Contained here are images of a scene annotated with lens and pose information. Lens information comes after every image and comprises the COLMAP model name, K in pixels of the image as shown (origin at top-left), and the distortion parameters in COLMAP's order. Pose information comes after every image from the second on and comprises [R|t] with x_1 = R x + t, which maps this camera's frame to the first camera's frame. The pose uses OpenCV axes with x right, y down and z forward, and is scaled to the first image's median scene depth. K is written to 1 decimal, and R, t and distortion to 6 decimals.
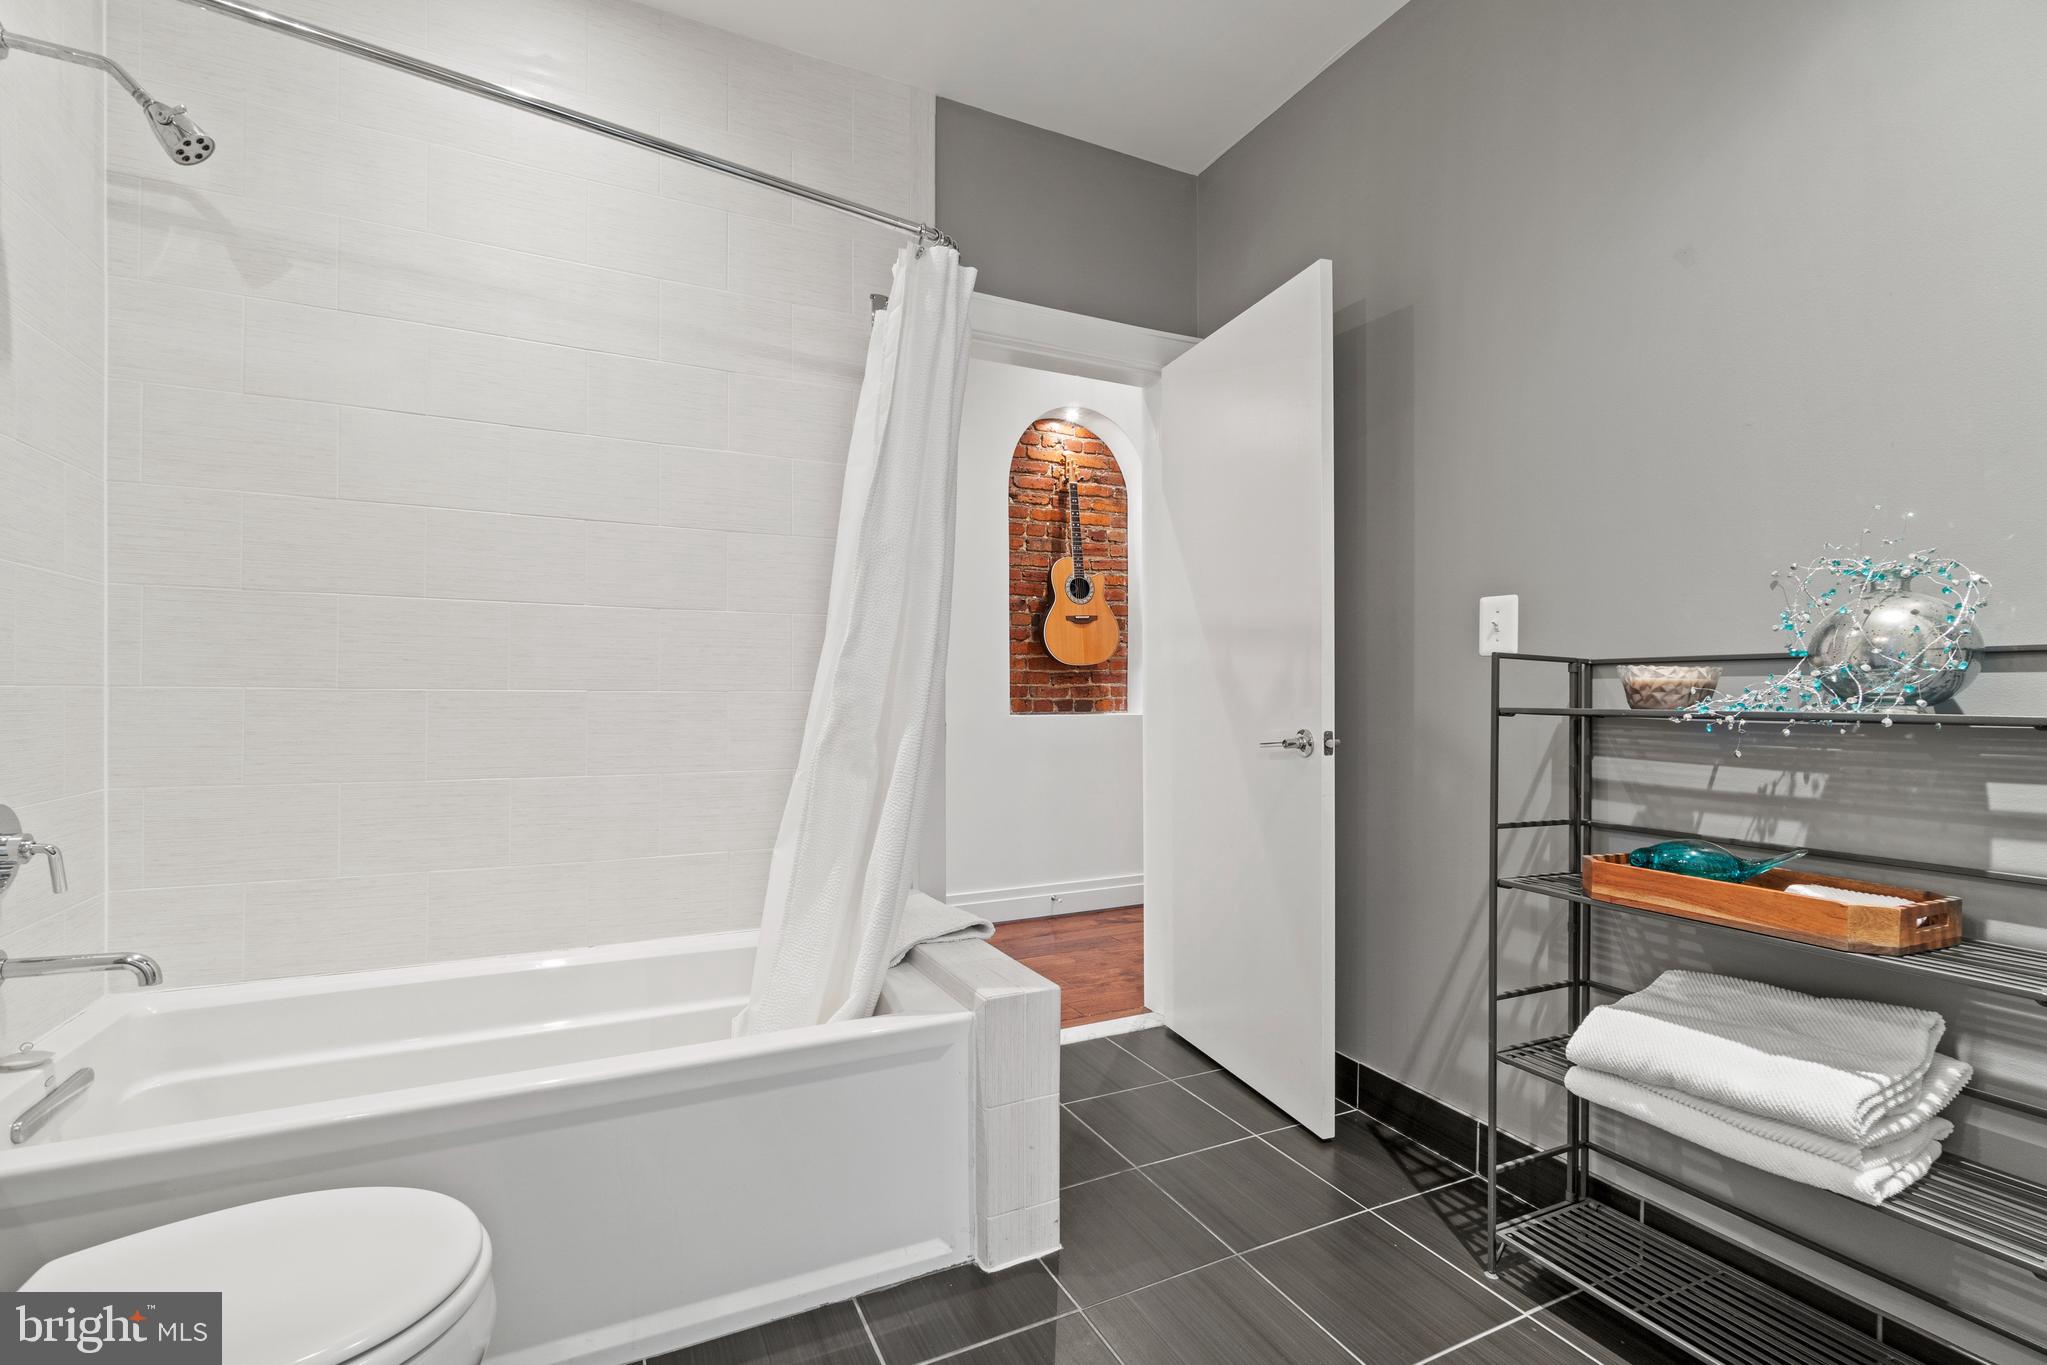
lens RADIAL K [[890.5, 0, 1010.8], [0, 890.5, 695.3], [0, 0, 1]] dist [-0.006665, 0.001915]
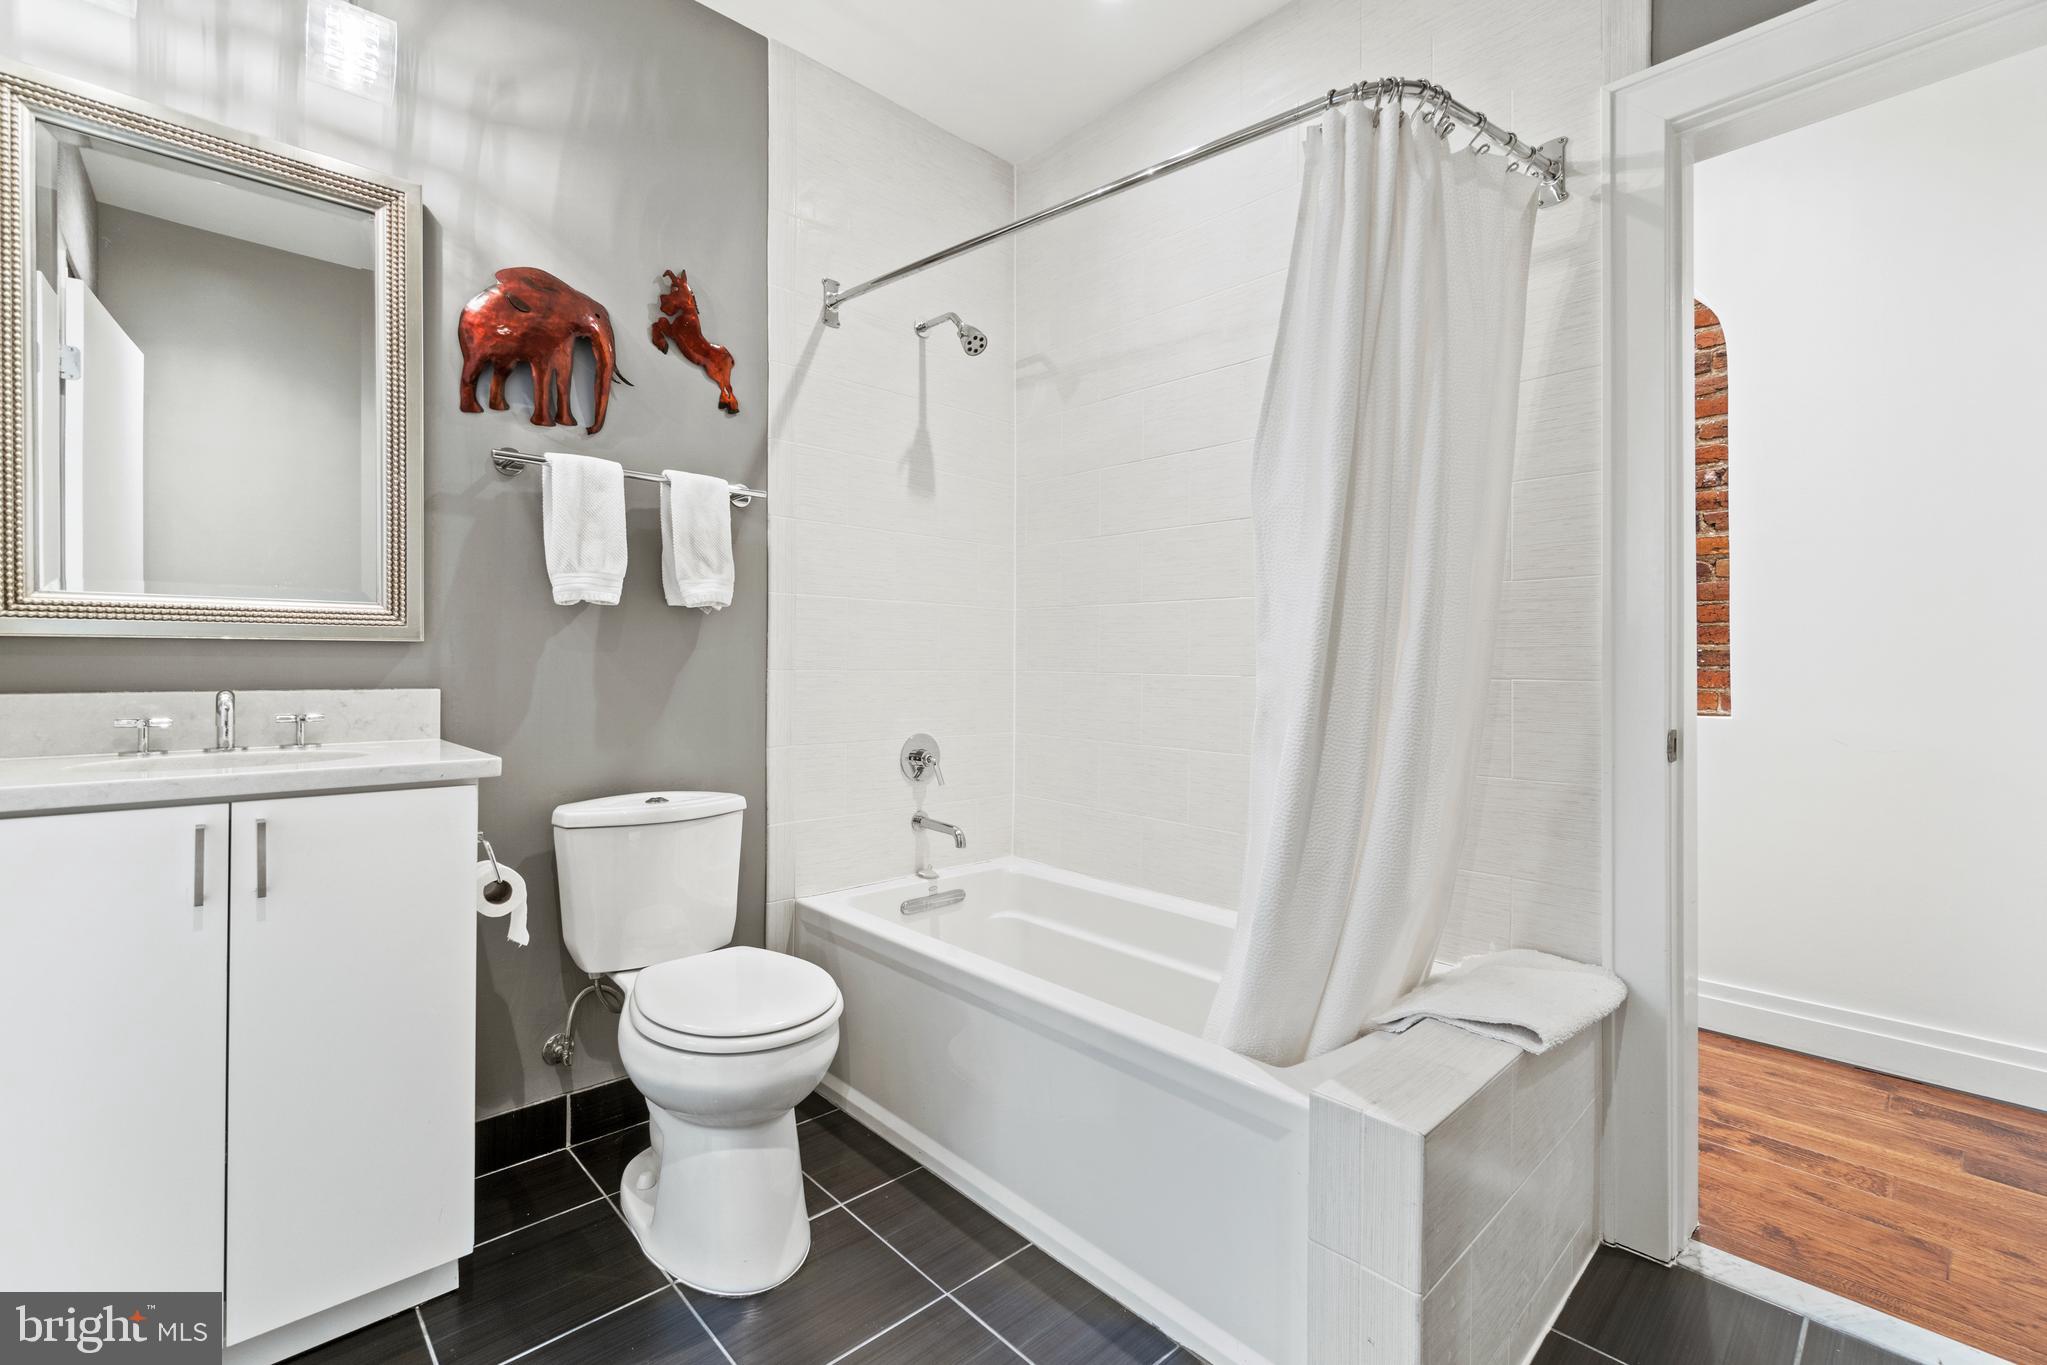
lens RADIAL K [[890.5, 0, 1017.9], [0, 890.5, 672.1], [0, 0, 1]] dist [-0.006665, 0.001915]
pose [[0.289904, 0.001405, -0.957055, 0.606545], [-0.010811, 0.999940, -0.001807, -0.005447], [0.956995, 0.010871, 0.289902, 0.538788]]
